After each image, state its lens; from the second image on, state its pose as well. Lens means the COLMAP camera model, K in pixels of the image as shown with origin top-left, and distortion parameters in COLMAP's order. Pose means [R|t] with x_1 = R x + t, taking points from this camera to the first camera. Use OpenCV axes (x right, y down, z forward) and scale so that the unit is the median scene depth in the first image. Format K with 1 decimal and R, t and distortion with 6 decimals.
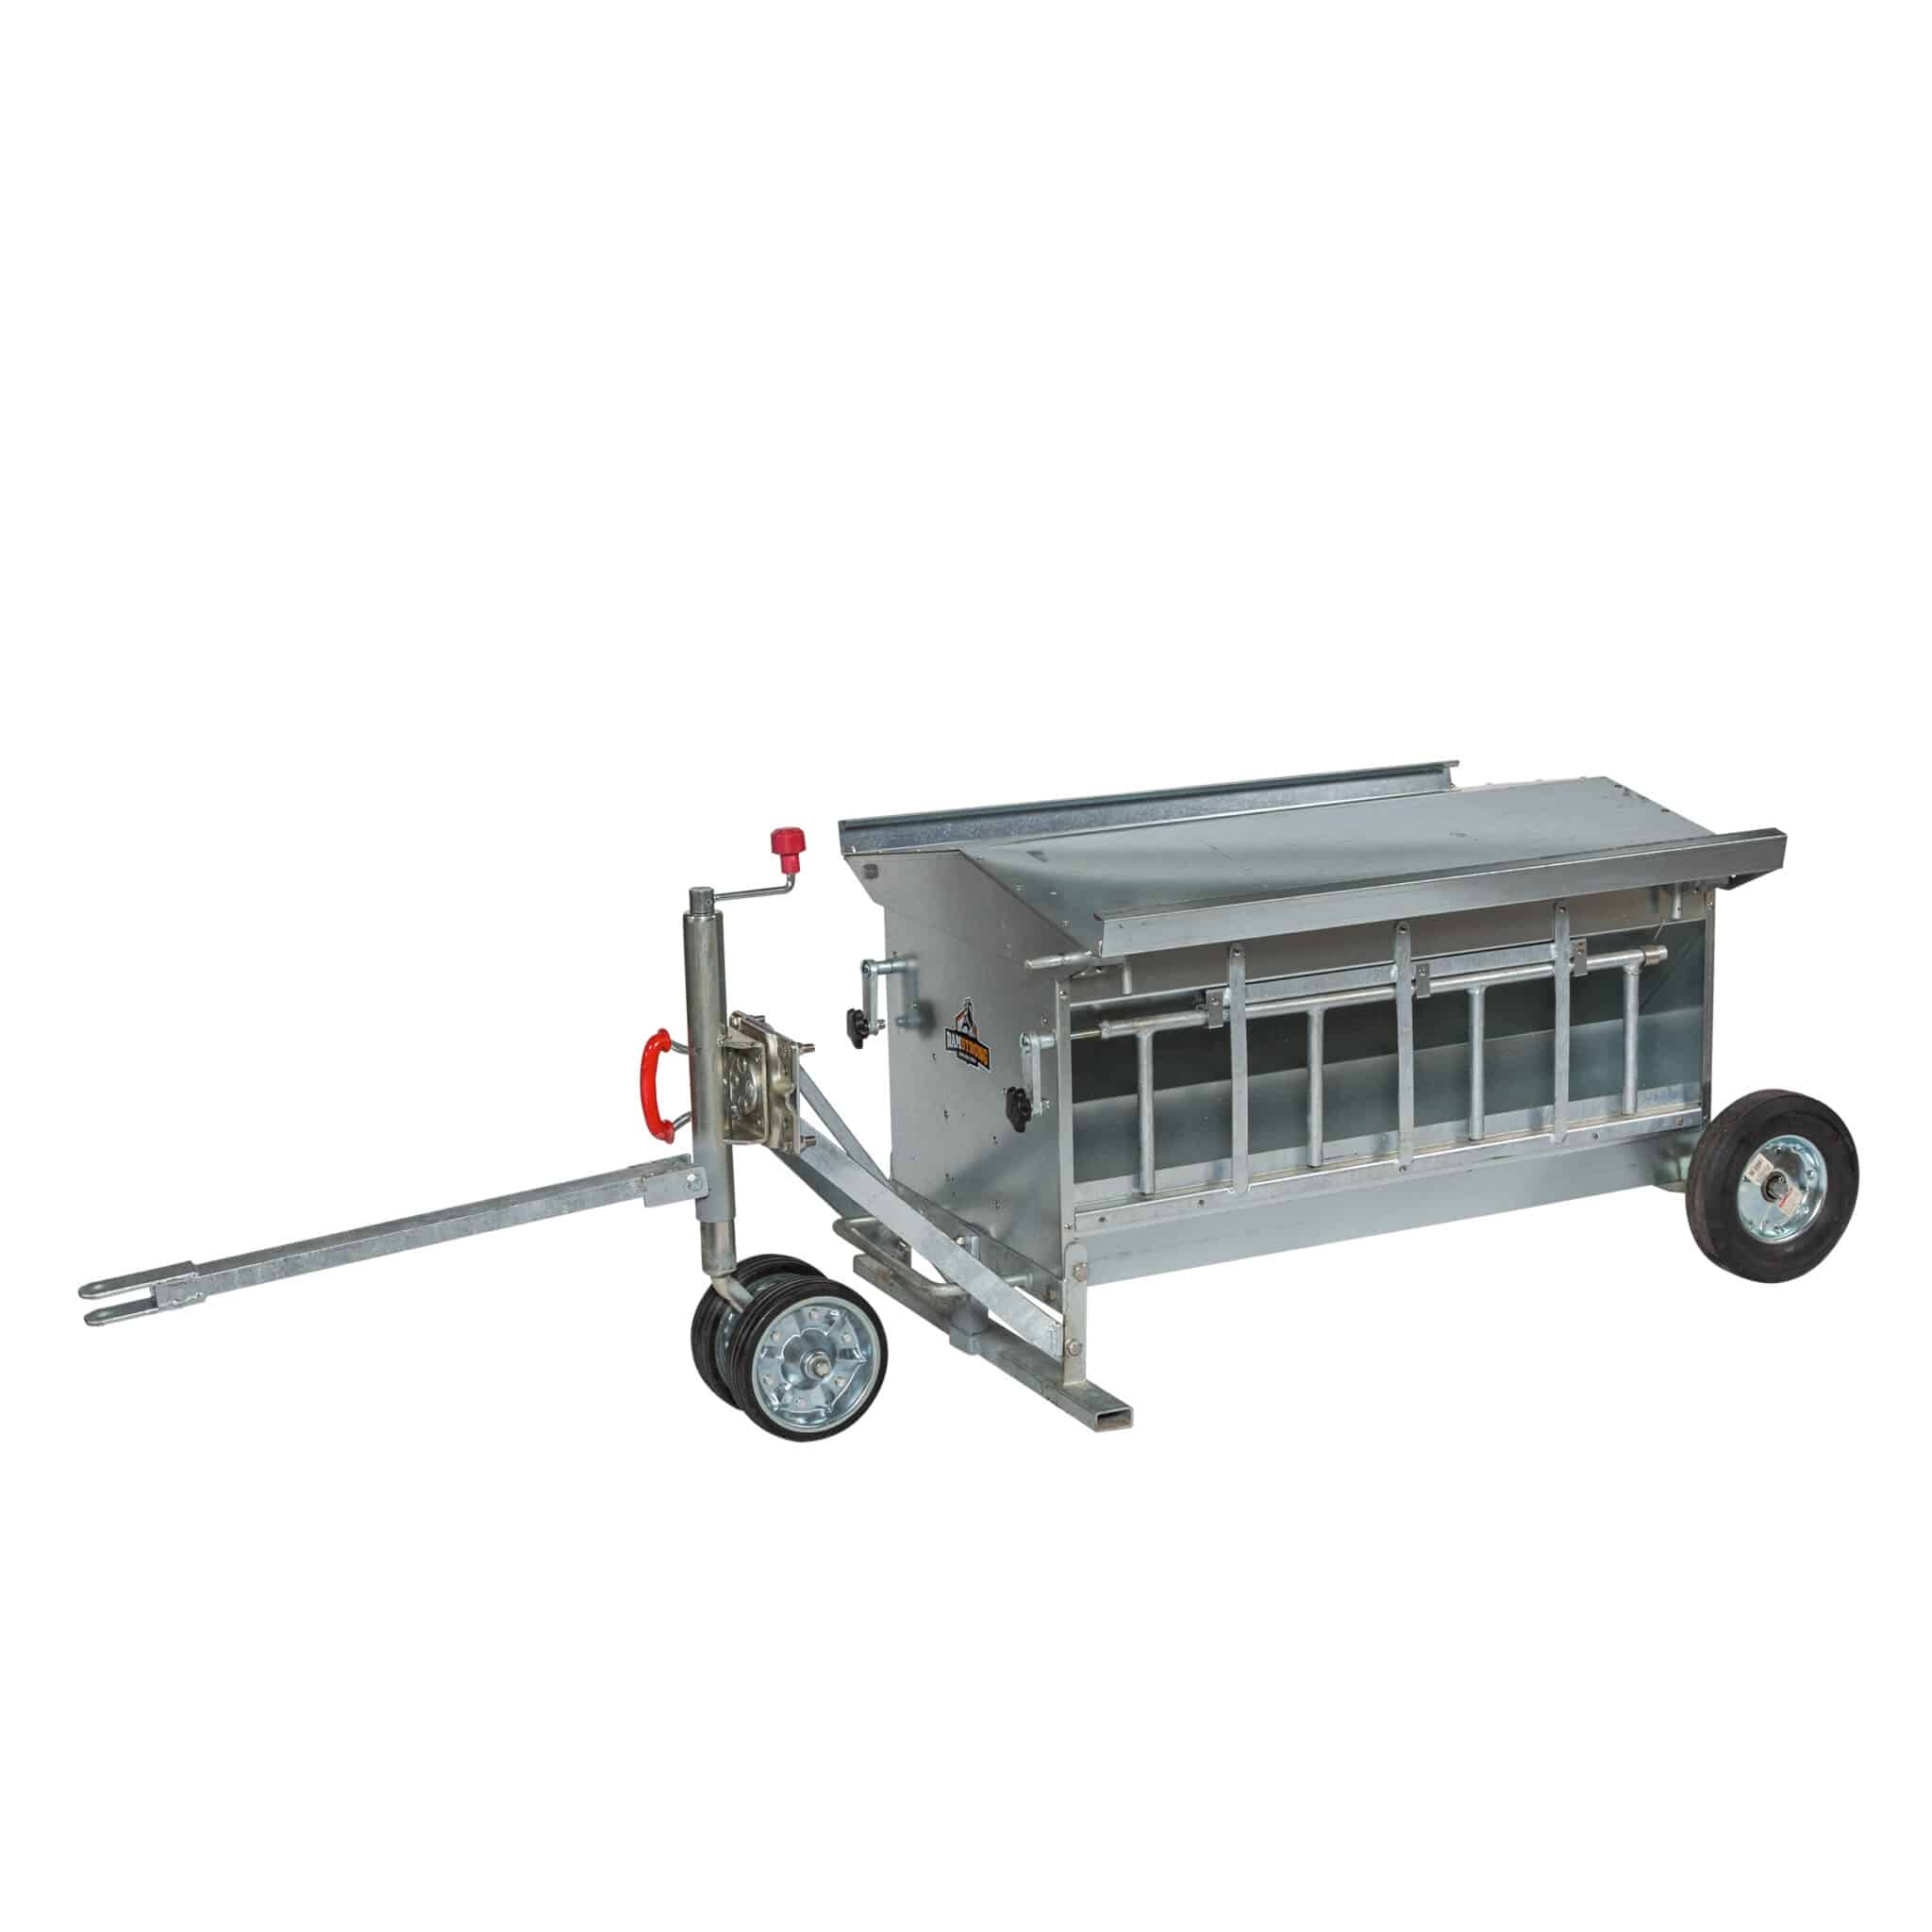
lens RADIAL K [[3180.5, 0, 966.0], [0, 3180.5, 966.0], [0, 0, 1]] dist [0.016828, 0.019914]
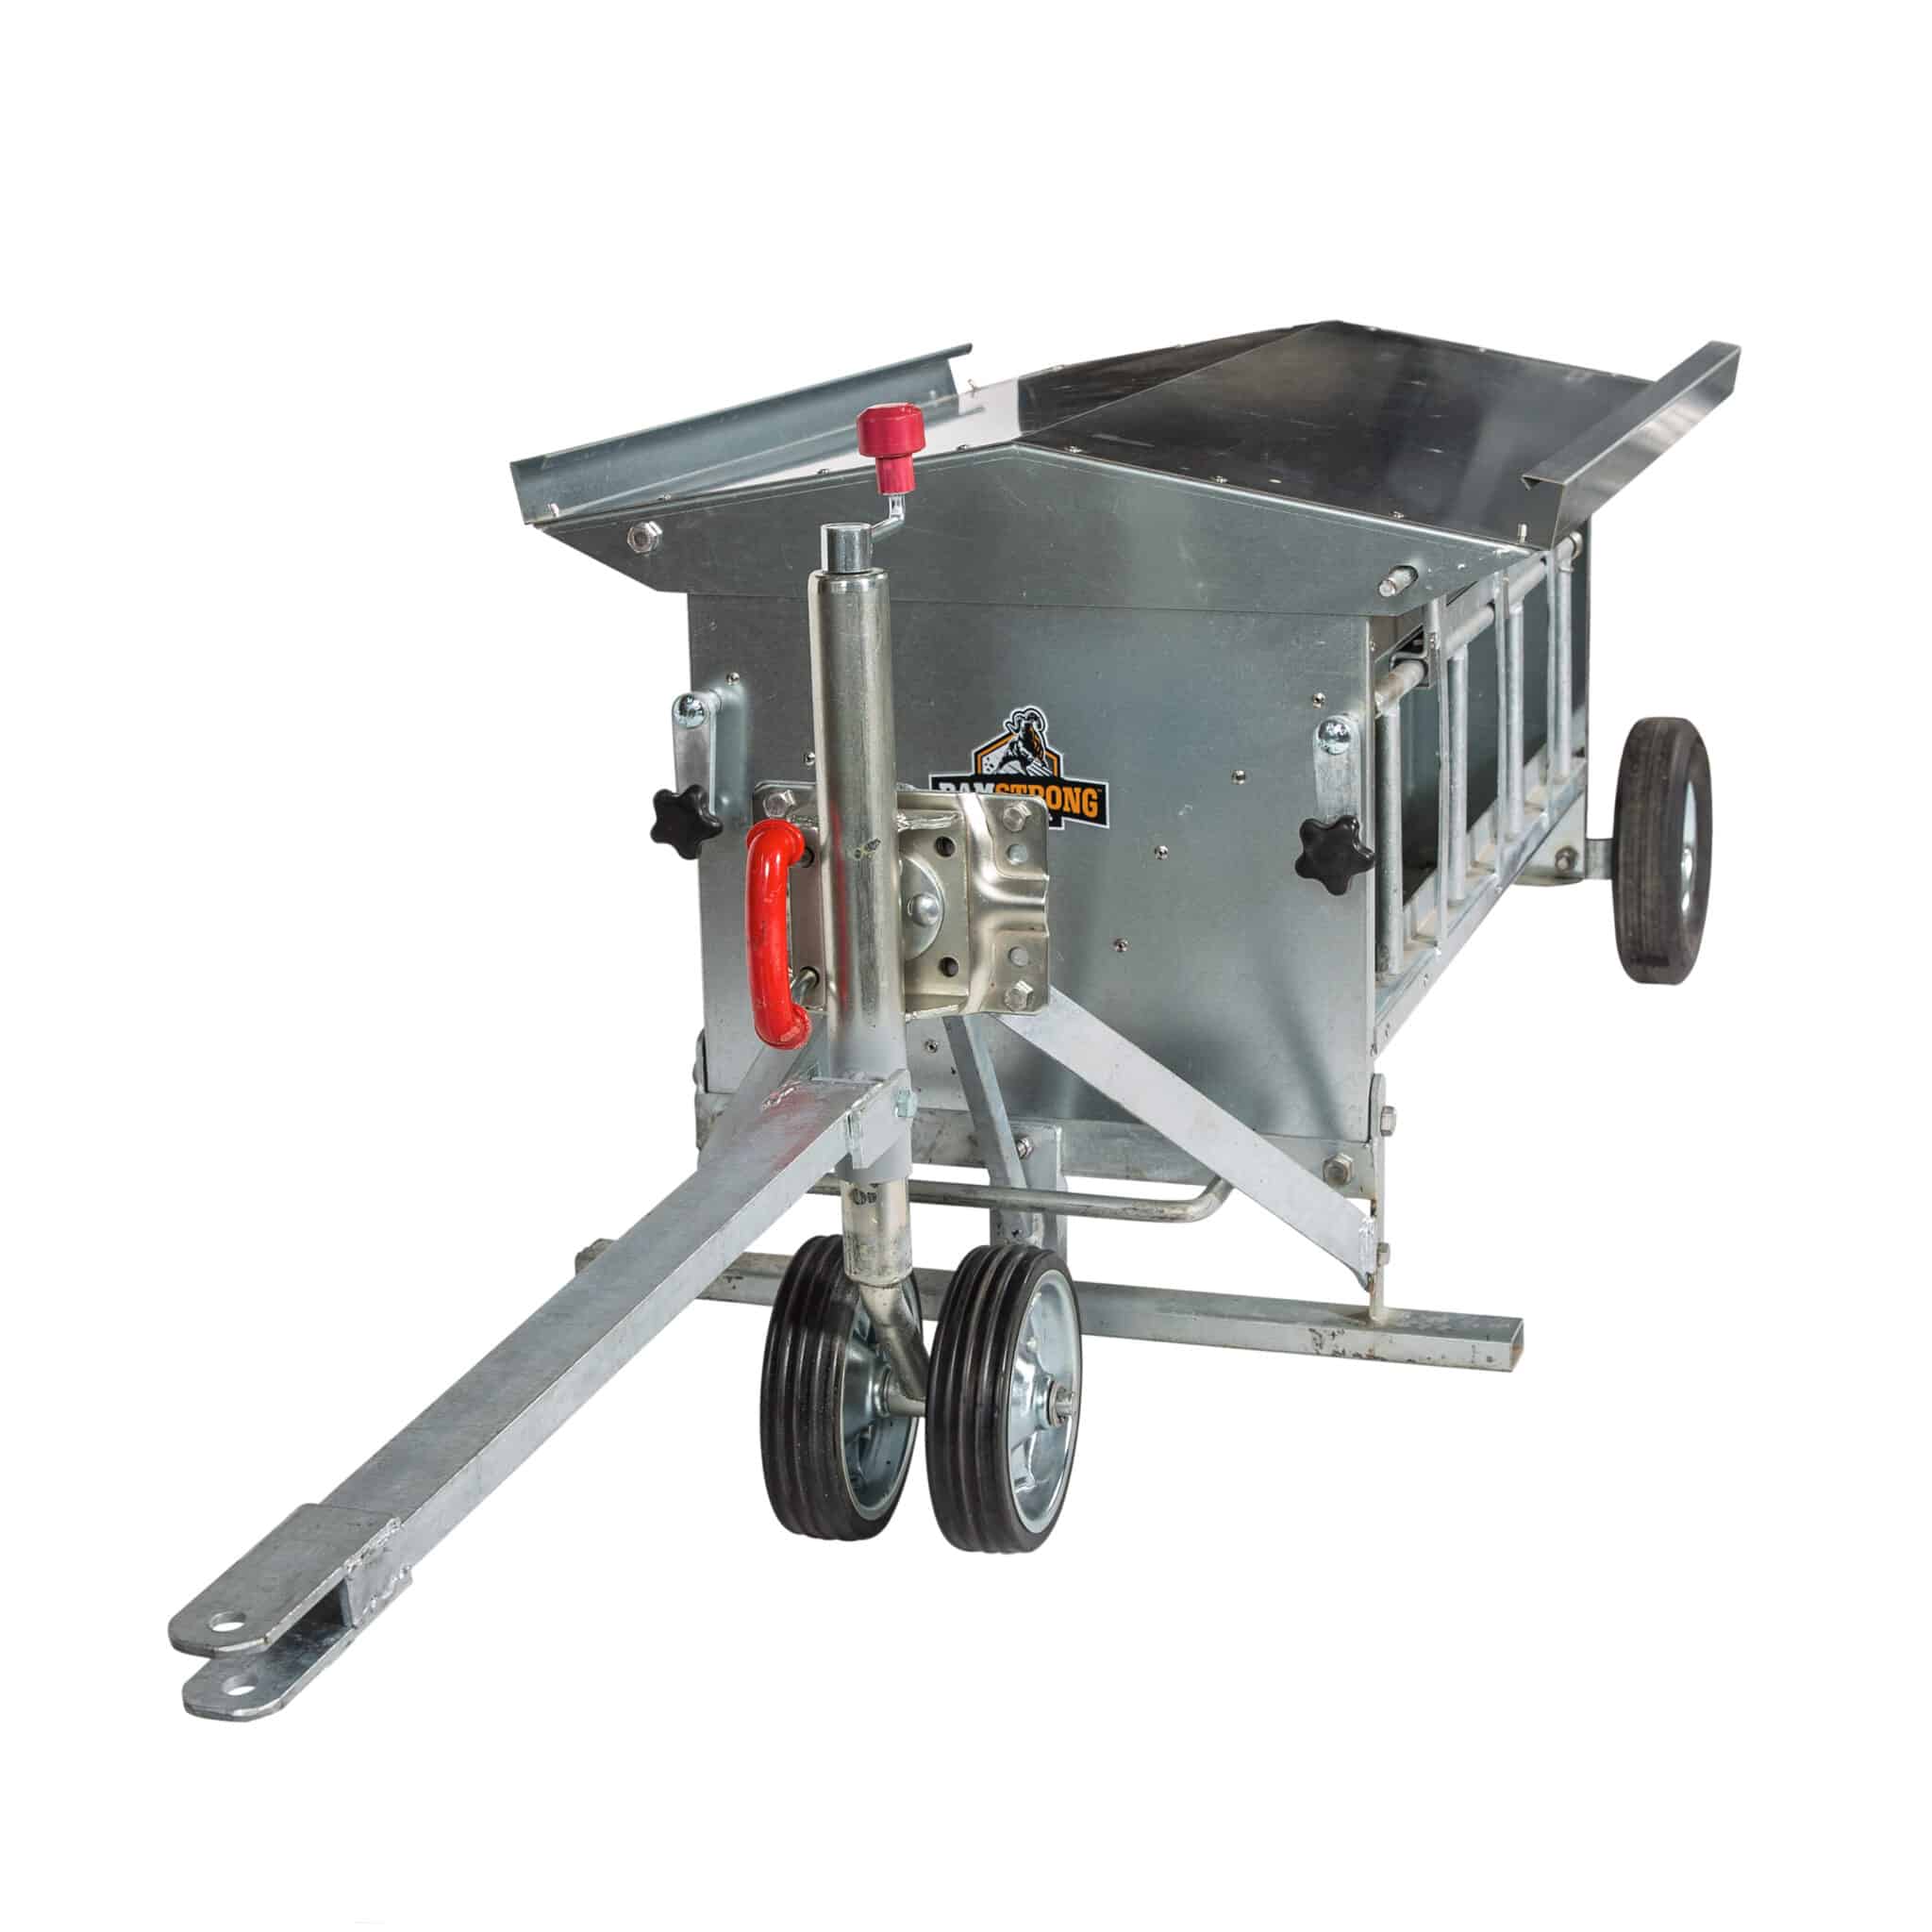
lens RADIAL K [[3598.5, 0, 964.9], [0, 3598.5, 832.1], [0, 0, 1]] dist [-0.032424, 0.033666]
pose [[0.696062, -0.148846, 0.702384, -0.466370], [0.162758, 0.985519, 0.047554, -0.000296], [-0.699291, 0.081218, 0.710208, 0.570233]]
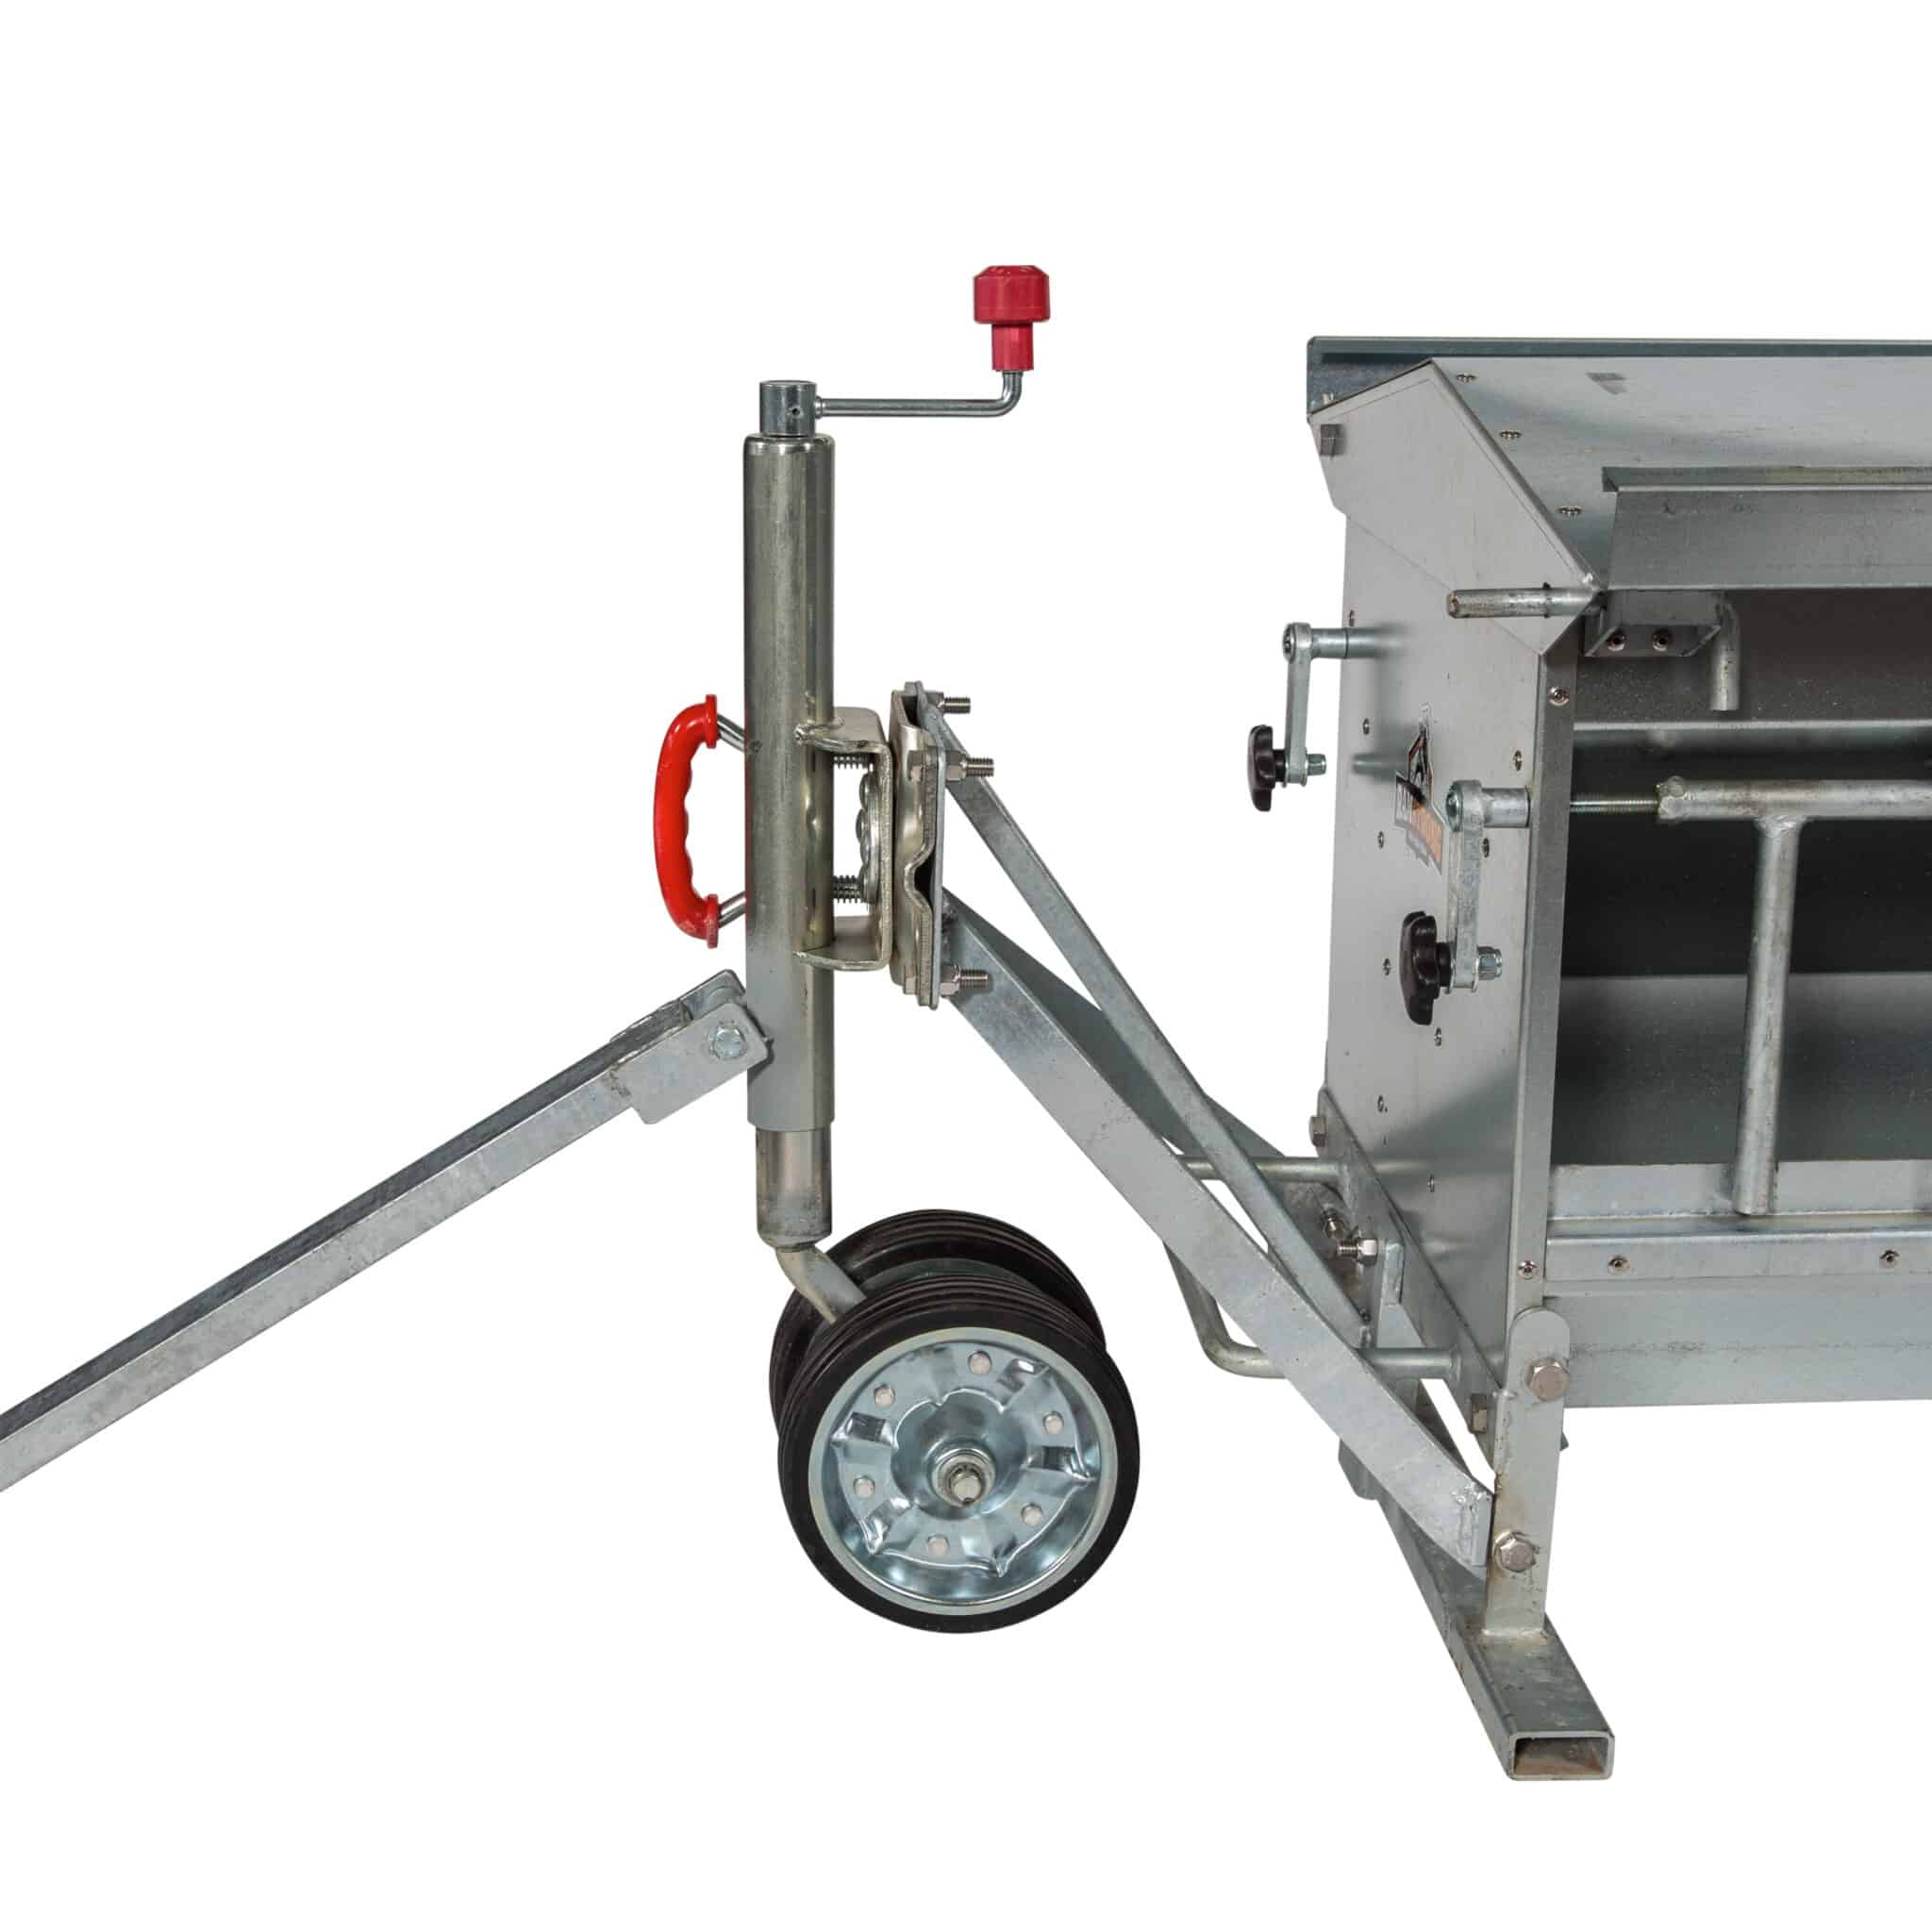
lens RADIAL K [[3185.1, 0, 966.0], [0, 3185.1, 966.0], [0, 0, 1]] dist [0.029149, 0.053017]
pose [[0.928868, 0.127989, -0.347597, 0.101338], [-0.109376, 0.991335, 0.072739, 0.020814], [0.353895, -0.029546, 0.934818, 0.577646]]
